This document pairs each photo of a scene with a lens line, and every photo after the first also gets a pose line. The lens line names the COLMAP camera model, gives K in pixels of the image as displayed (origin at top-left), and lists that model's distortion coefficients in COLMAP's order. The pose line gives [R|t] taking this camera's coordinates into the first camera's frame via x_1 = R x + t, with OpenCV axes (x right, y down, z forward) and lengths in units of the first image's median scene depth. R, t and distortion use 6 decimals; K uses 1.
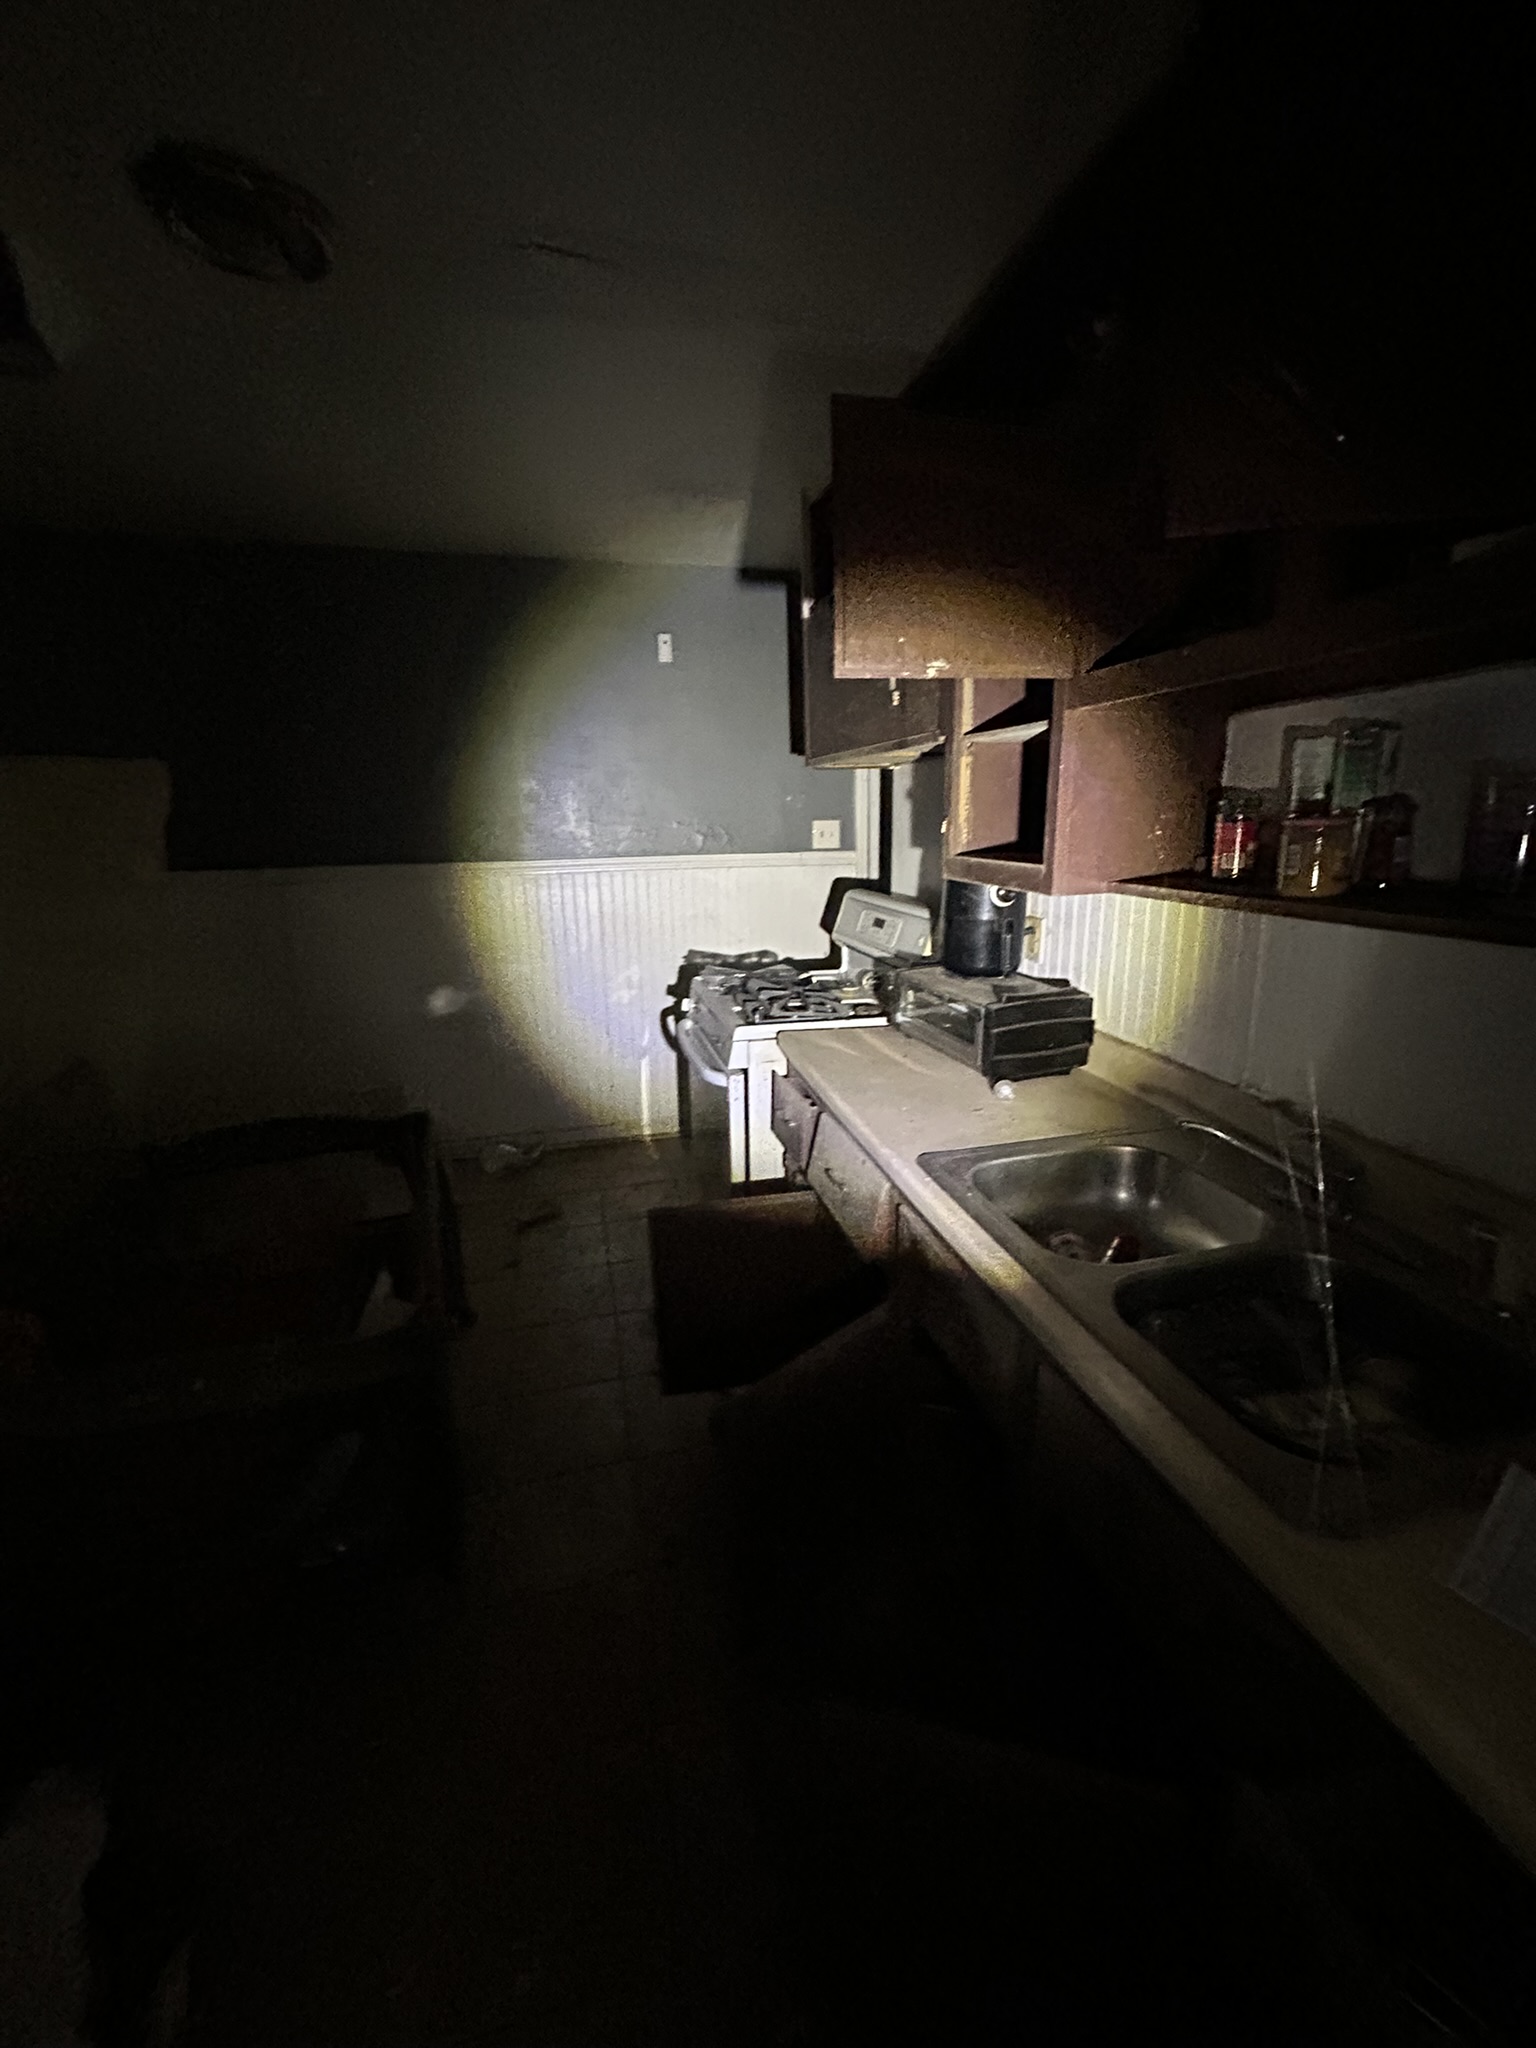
lens RADIAL K [[830.0, 0, 768.9], [0, 830.0, 1028.2], [0, 0, 1]] dist [-0.000076, -0.000808]
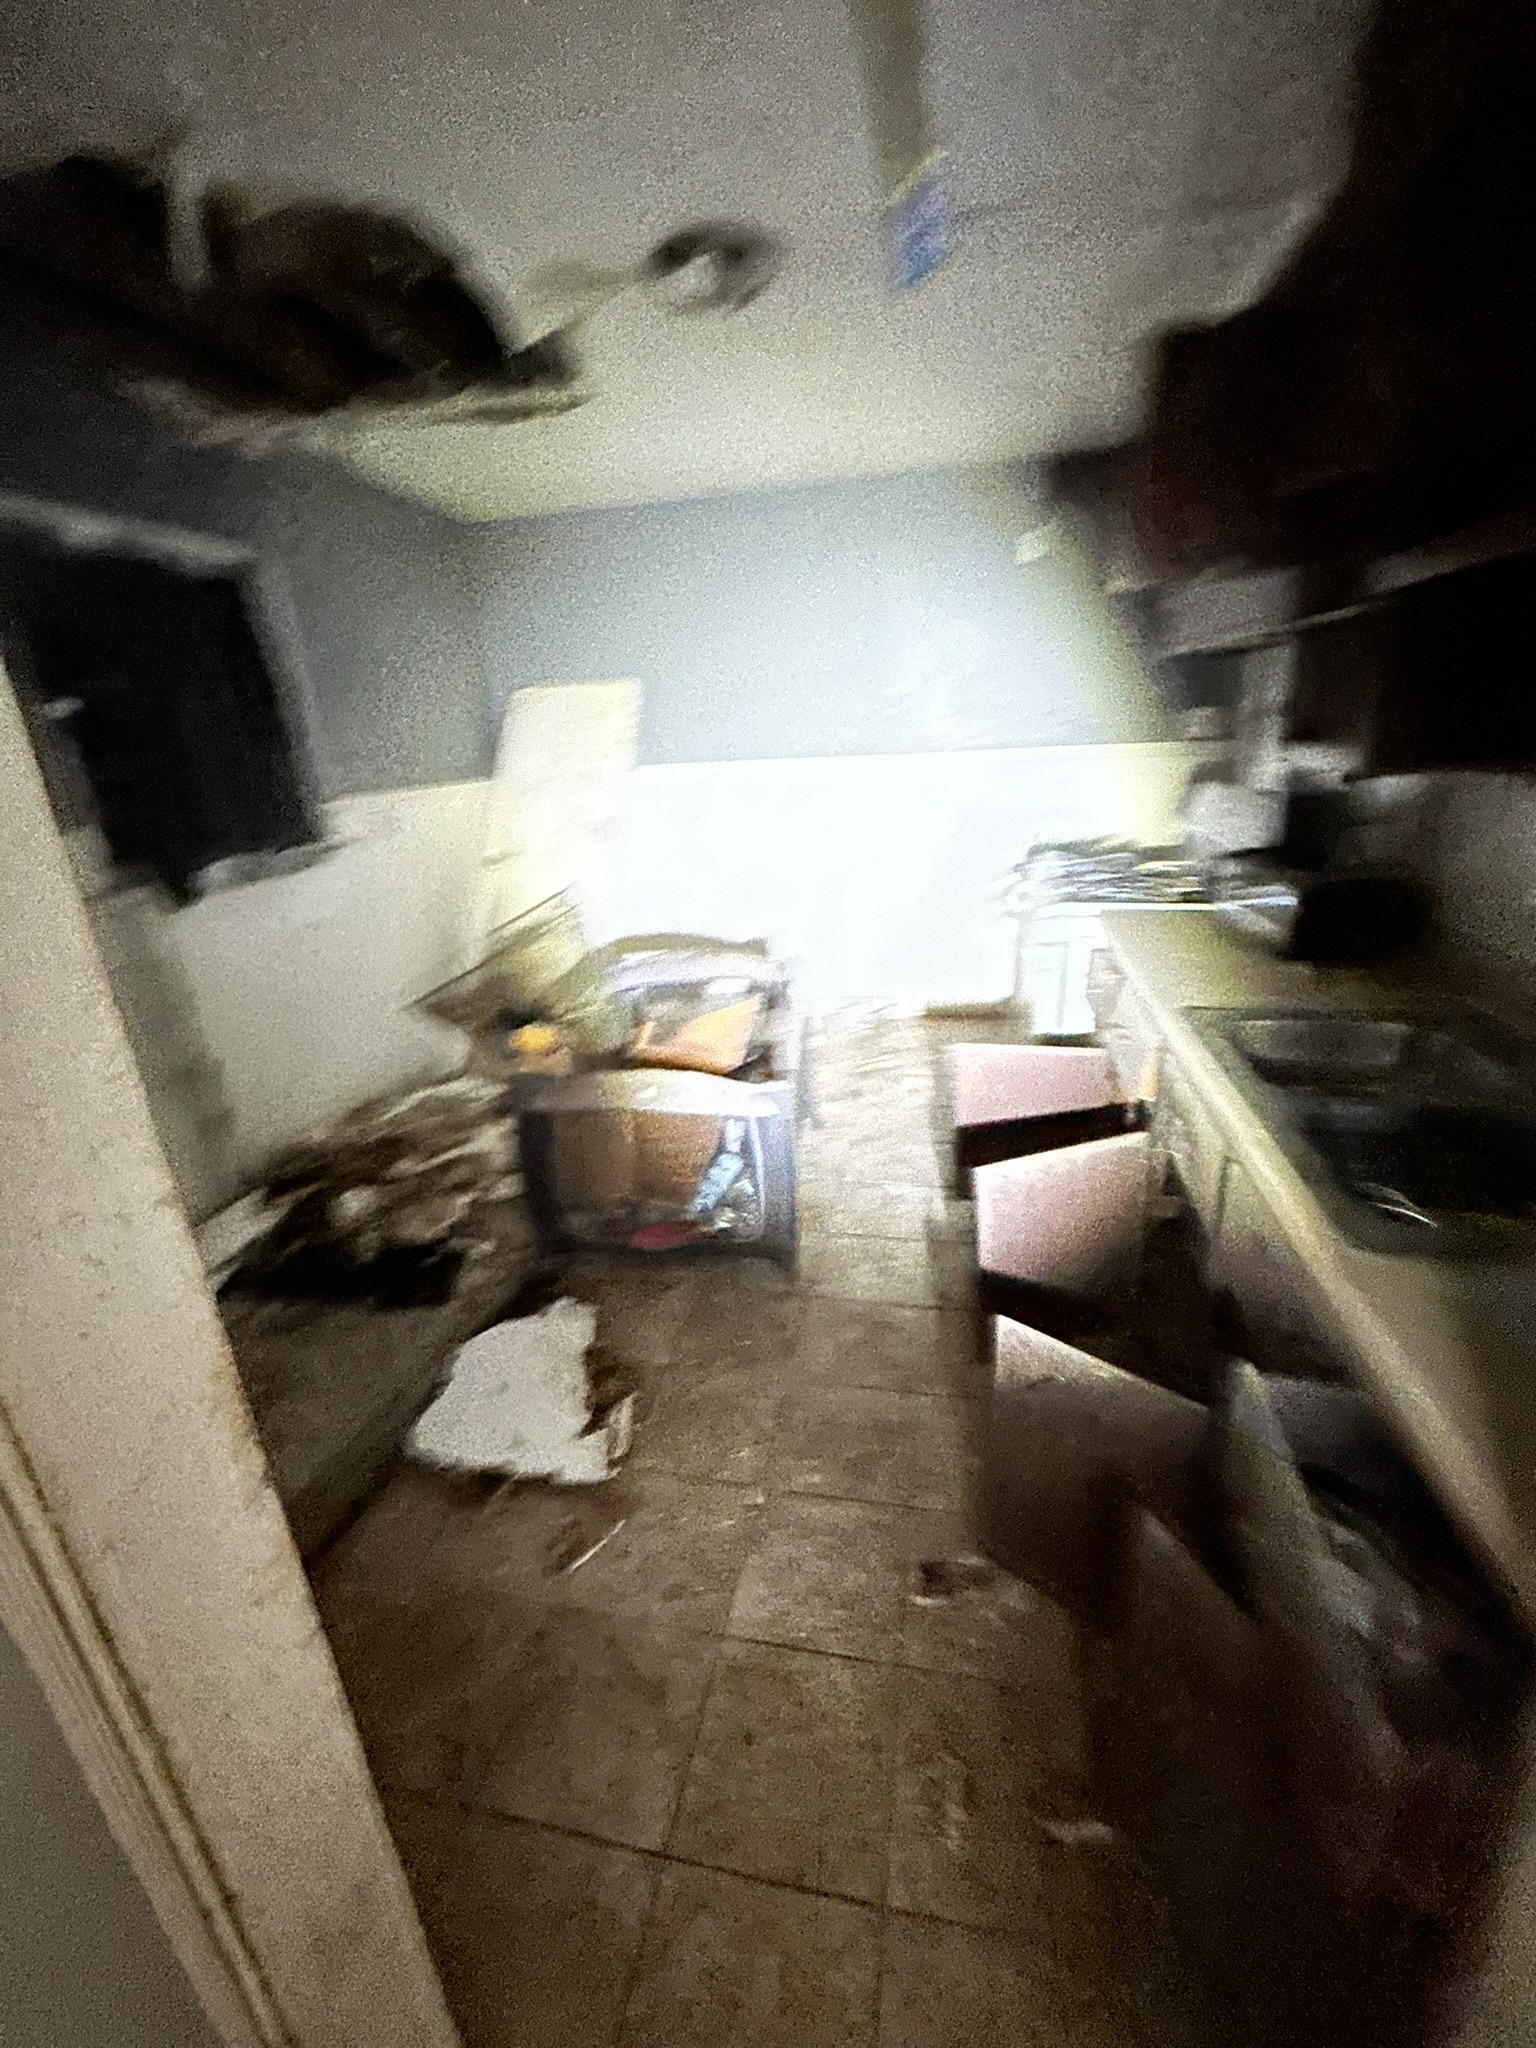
lens RADIAL K [[830.0, 0, 775.6], [0, 830.0, 1023.2], [0, 0, 1]] dist [-0.000076, -0.000808]
pose [[0.902653, 0.128976, -0.410589, 0.133367], [-0.081197, 0.987941, 0.131830, 0.059668], [0.422641, -0.085658, 0.902240, -0.276454]]
